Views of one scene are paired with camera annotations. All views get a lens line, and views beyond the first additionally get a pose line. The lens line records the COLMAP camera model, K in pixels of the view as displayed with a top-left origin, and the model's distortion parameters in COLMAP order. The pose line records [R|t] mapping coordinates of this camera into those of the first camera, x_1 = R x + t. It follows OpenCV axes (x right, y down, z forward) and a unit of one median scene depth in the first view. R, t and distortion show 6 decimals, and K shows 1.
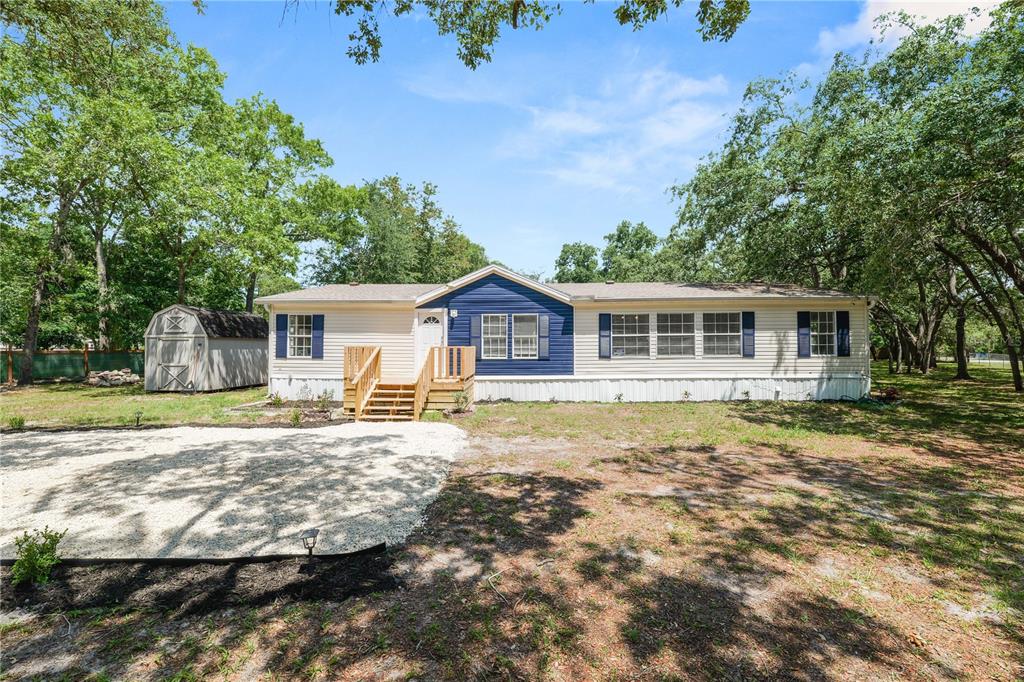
lens RADIAL K [[419.2, 0, 509.3], [0, 419.2, 337.7], [0, 0, 1]] dist [-0.014491, 0.001019]
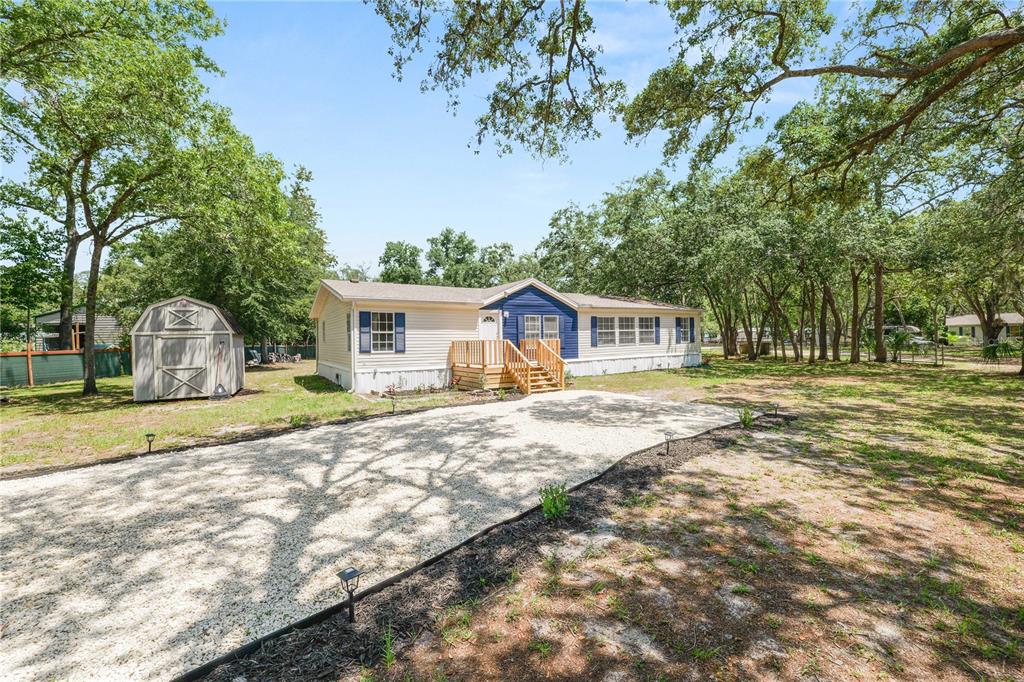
lens RADIAL K [[419.2, 0, 511.0], [0, 419.2, 339.4], [0, 0, 1]] dist [-0.014491, 0.001019]
pose [[0.832007, -0.013153, 0.554609, -0.837529], [0.005199, 0.999860, 0.015913, -0.001108], [-0.554741, -0.010357, 0.831959, -0.076702]]
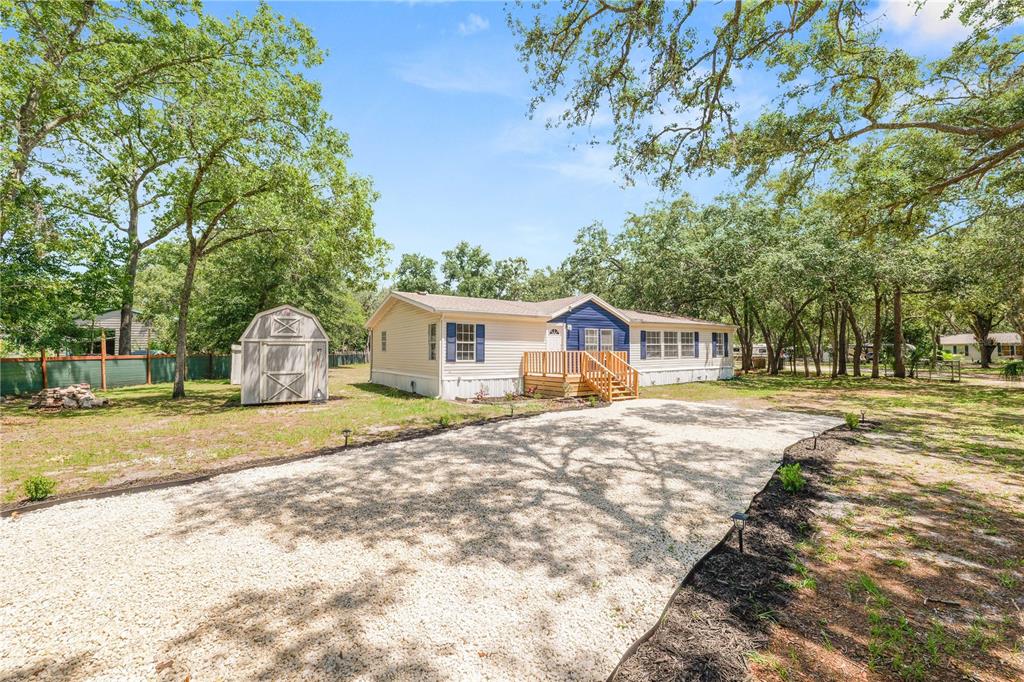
lens RADIAL K [[419.2, 0, 512.5], [0, 419.2, 338.7], [0, 0, 1]] dist [-0.014491, 0.001019]
pose [[0.818237, 0.016995, 0.574629, -1.073043], [-0.009913, 0.999831, -0.015456, 0.002305], [-0.574795, 0.006950, 0.818268, -0.009323]]
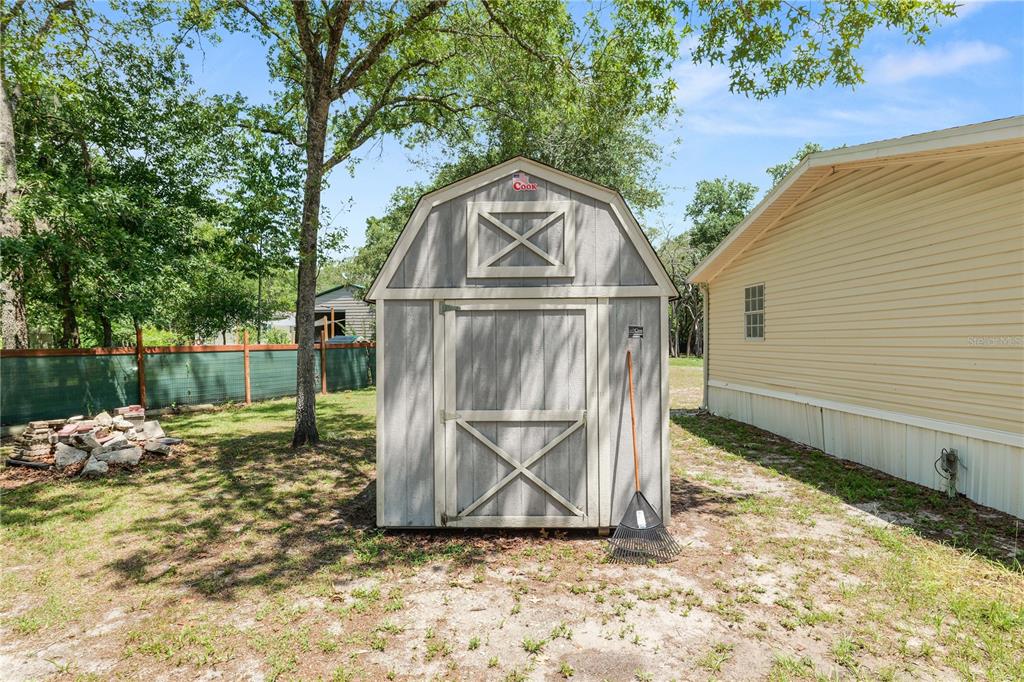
lens RADIAL K [[547.1, 0, 513.4], [0, 547.1, 336.7], [0, 0, 1]] dist [-0.000138, 0.000011]
pose [[0.997050, 0.003519, 0.076670, -0.969450], [-0.004628, 0.999887, 0.014294, 0.018529], [-0.076612, -0.014607, 0.996954, 0.806497]]
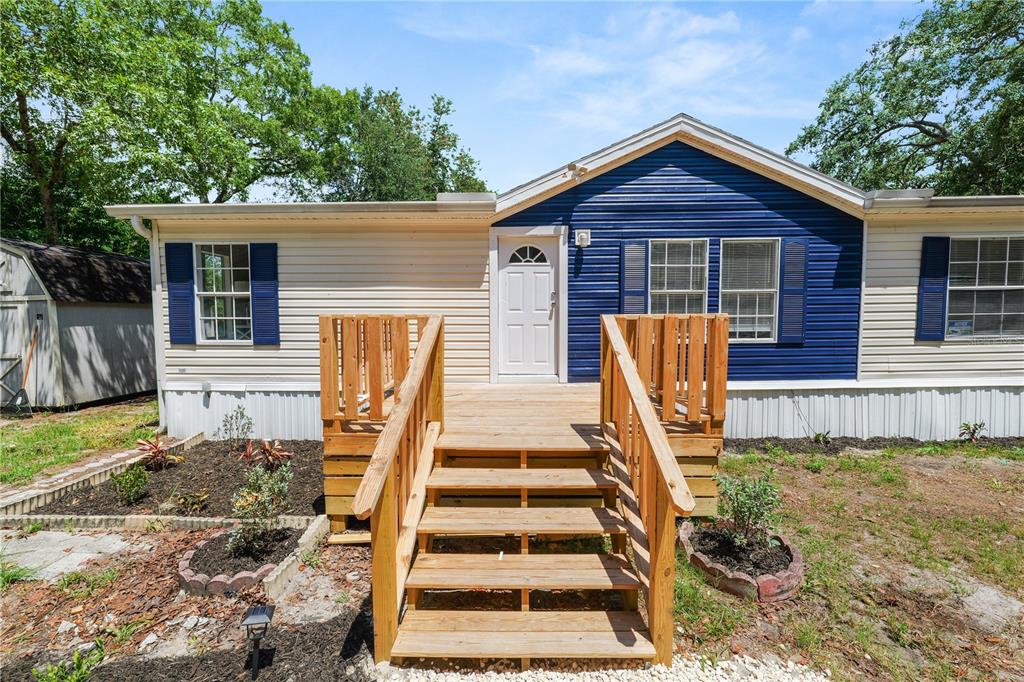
lens RADIAL K [[419.2, 0, 510.4], [0, 419.2, 344.7], [0, 0, 1]] dist [-0.014491, 0.001019]
pose [[0.999838, -0.007553, 0.016339, -0.214888], [0.006123, 0.996290, 0.085837, 0.013420], [-0.016927, -0.085723, 0.996175, 0.570423]]
